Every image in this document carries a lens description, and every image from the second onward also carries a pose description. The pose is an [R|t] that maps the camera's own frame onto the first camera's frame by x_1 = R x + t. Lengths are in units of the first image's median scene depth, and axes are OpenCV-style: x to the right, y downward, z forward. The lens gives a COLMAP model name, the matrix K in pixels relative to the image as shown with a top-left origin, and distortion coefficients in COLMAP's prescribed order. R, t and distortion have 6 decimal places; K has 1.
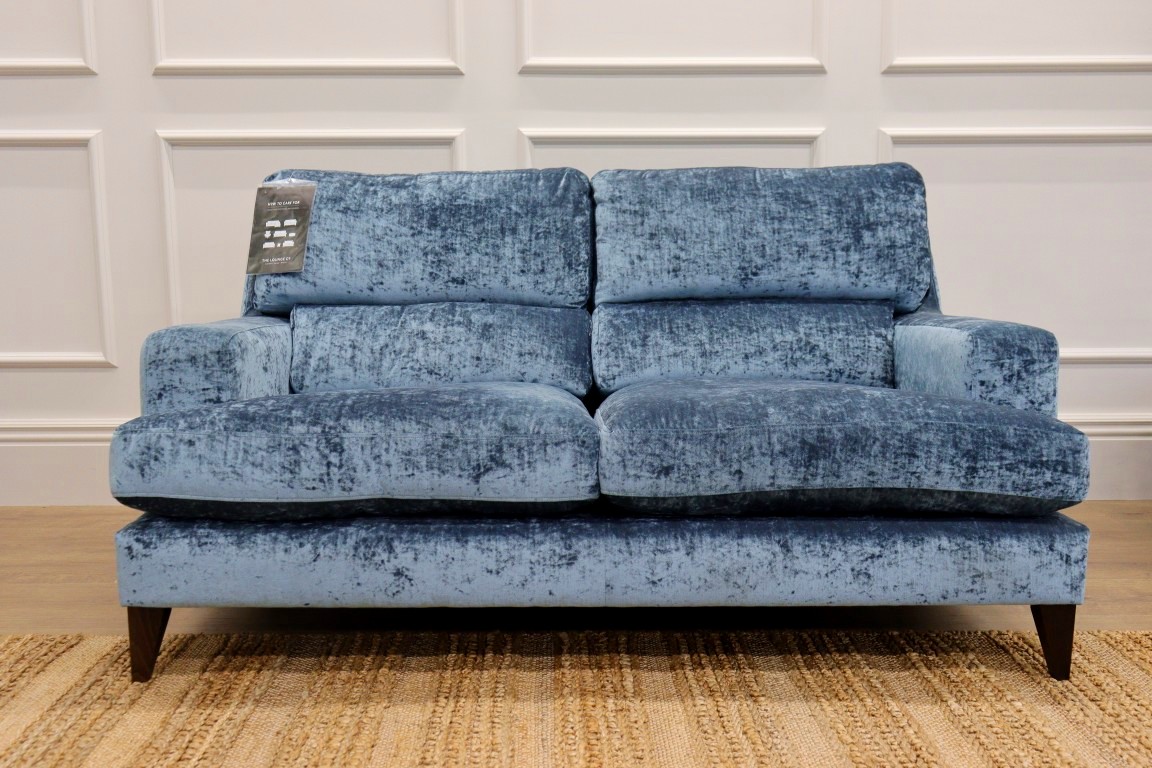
lens RADIAL K [[1159.5, 0, 585.5], [0, 1159.5, 400.8], [0, 0, 1]] dist [0.001425, 0.000000]
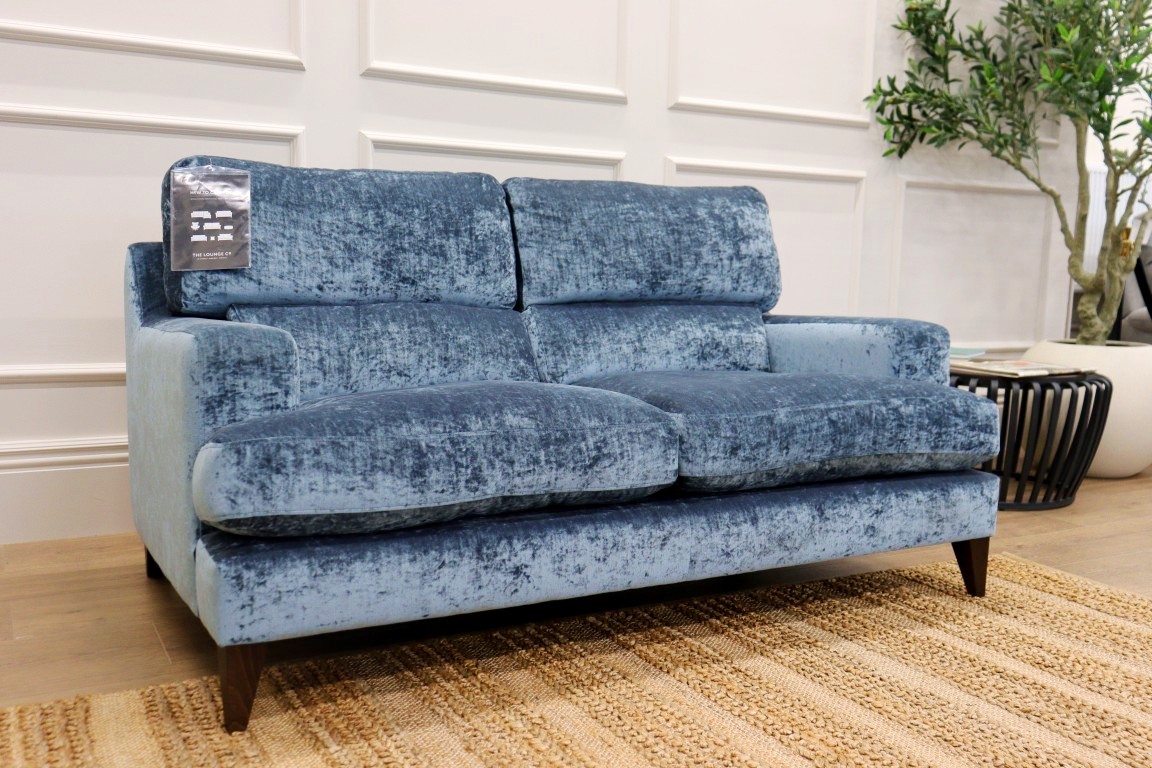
lens RADIAL K [[1098.2, 0, 596.8], [0, 1098.2, 391.6], [0, 0, 1]] dist [0.003018, 0.000000]
pose [[0.873794, -0.034174, 0.485094, -0.511537], [0.044151, 0.998983, -0.009151, 0.006919], [-0.484288, 0.029413, 0.874414, 0.134918]]
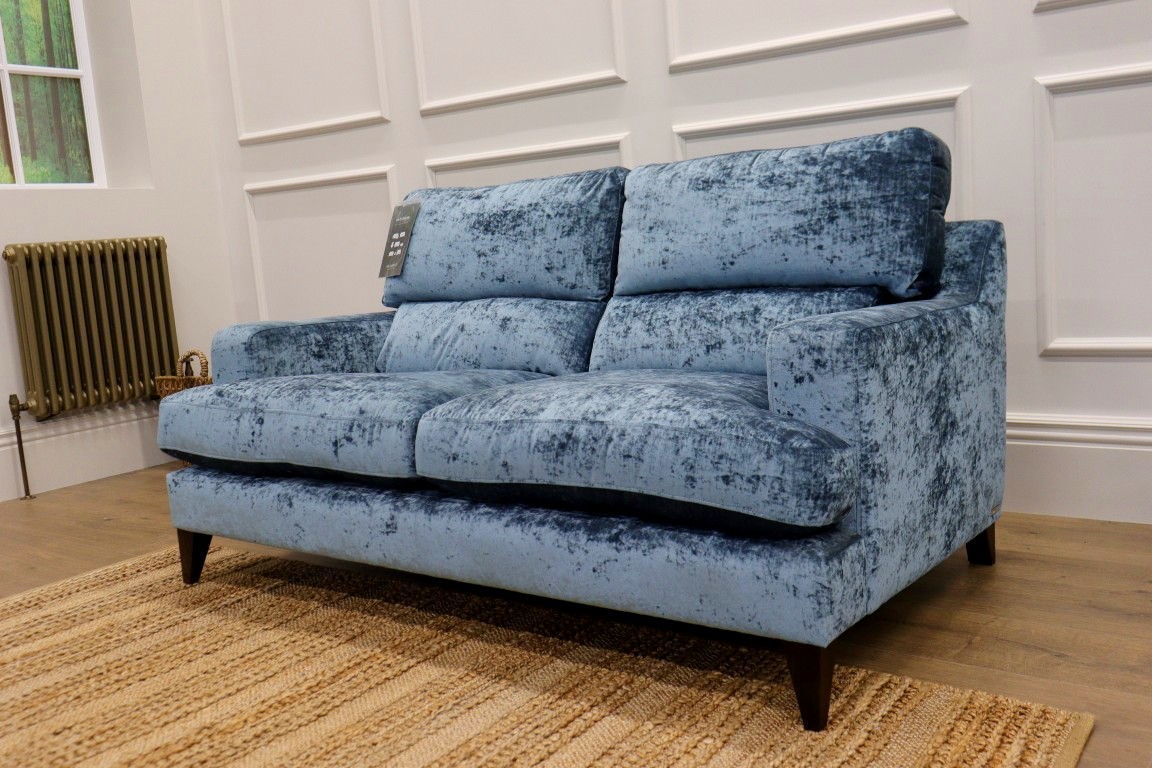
lens RADIAL K [[1098.2, 0, 575.1], [0, 1098.2, 392.1], [0, 0, 1]] dist [0.003018, 0.000000]
pose [[0.793592, 0.034233, -0.607486, 0.724082], [-0.023285, 0.999393, 0.025900, -0.027261], [0.608004, -0.006409, 0.793908, 0.234060]]
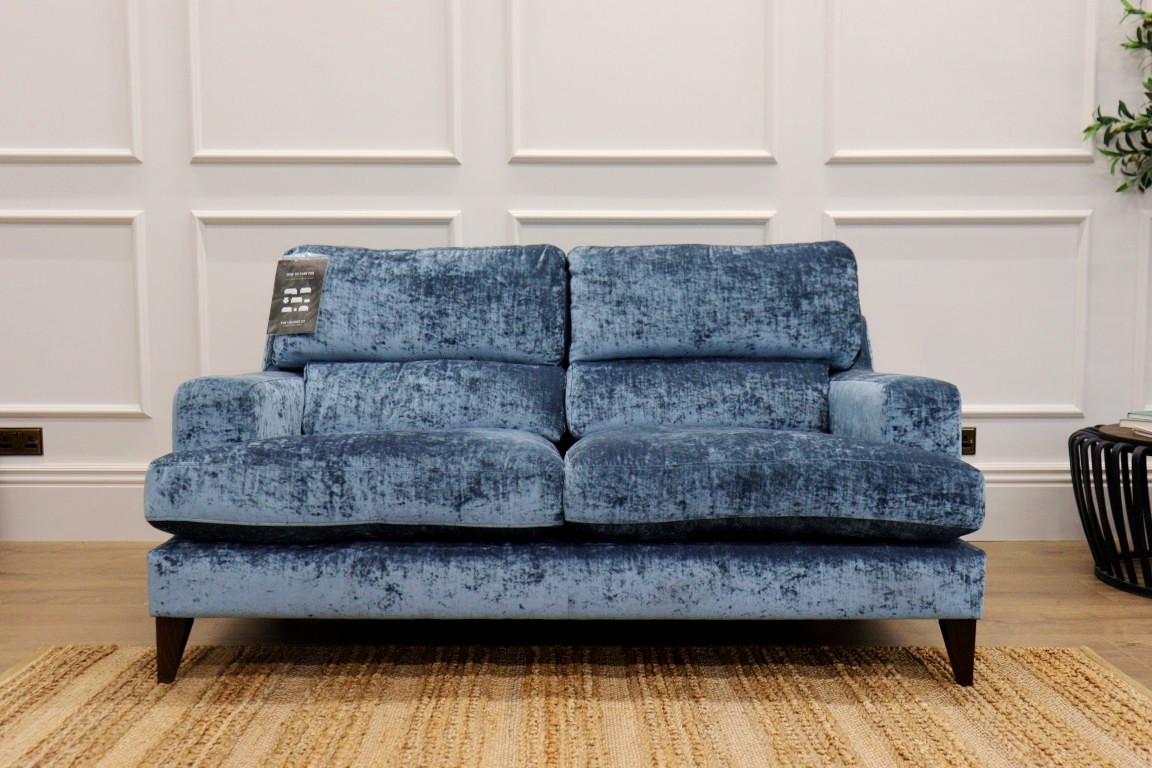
lens RADIAL K [[1098.2, 0, 584.8], [0, 1098.2, 390.9], [0, 0, 1]] dist [0.003018, 0.000000]
pose [[0.999980, 0.003980, -0.004881, 0.035692], [-0.004301, 0.997710, -0.067501, 0.022835], [0.004602, 0.067520, 0.997707, -0.101962]]
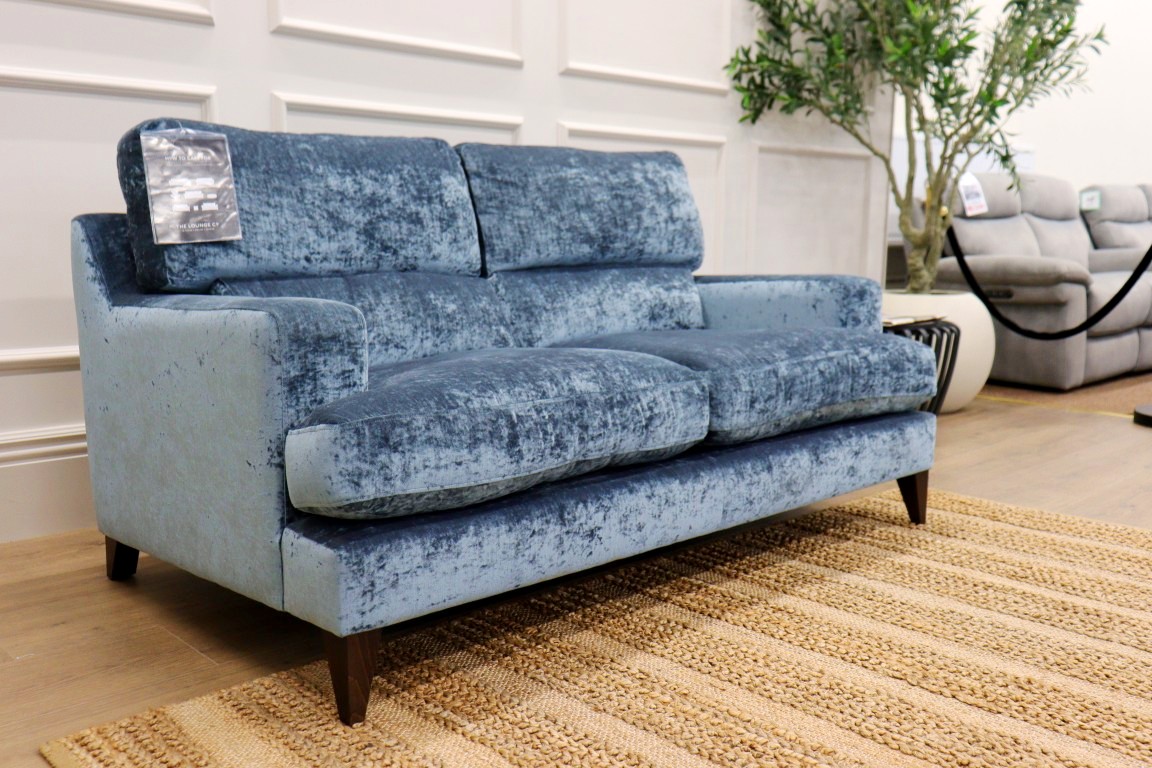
lens RADIAL K [[1098.2, 0, 601.4], [0, 1098.2, 381.8], [0, 0, 1]] dist [0.003018, 0.000000]
pose [[0.718852, -0.088685, 0.689483, -0.740322], [0.092071, 0.995237, 0.032020, -0.010578], [-0.689039, 0.040464, 0.723594, 0.282188]]
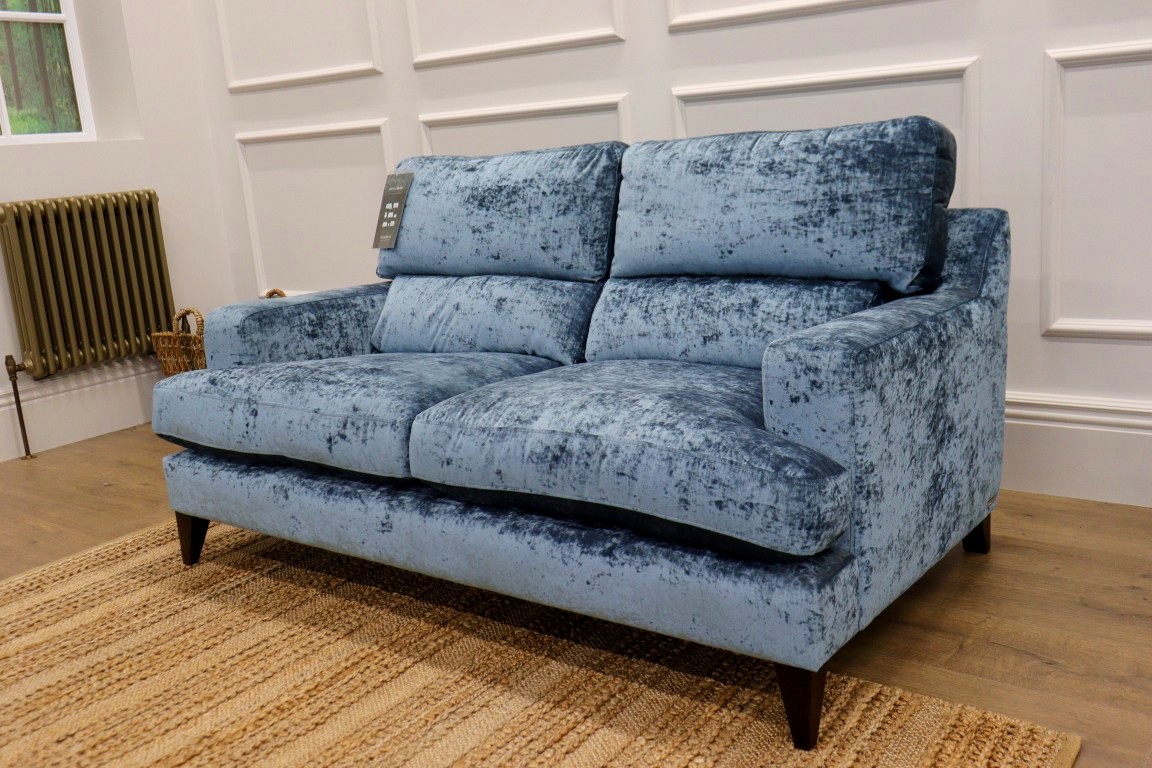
lens RADIAL K [[1098.2, 0, 575.7], [0, 1098.2, 392.0], [0, 0, 1]] dist [0.003018, 0.000000]
pose [[0.792004, 0.083162, -0.604826, 0.719807], [-0.020713, 0.993769, 0.109517, -0.109778], [0.610165, -0.074210, 0.788791, 0.249910]]
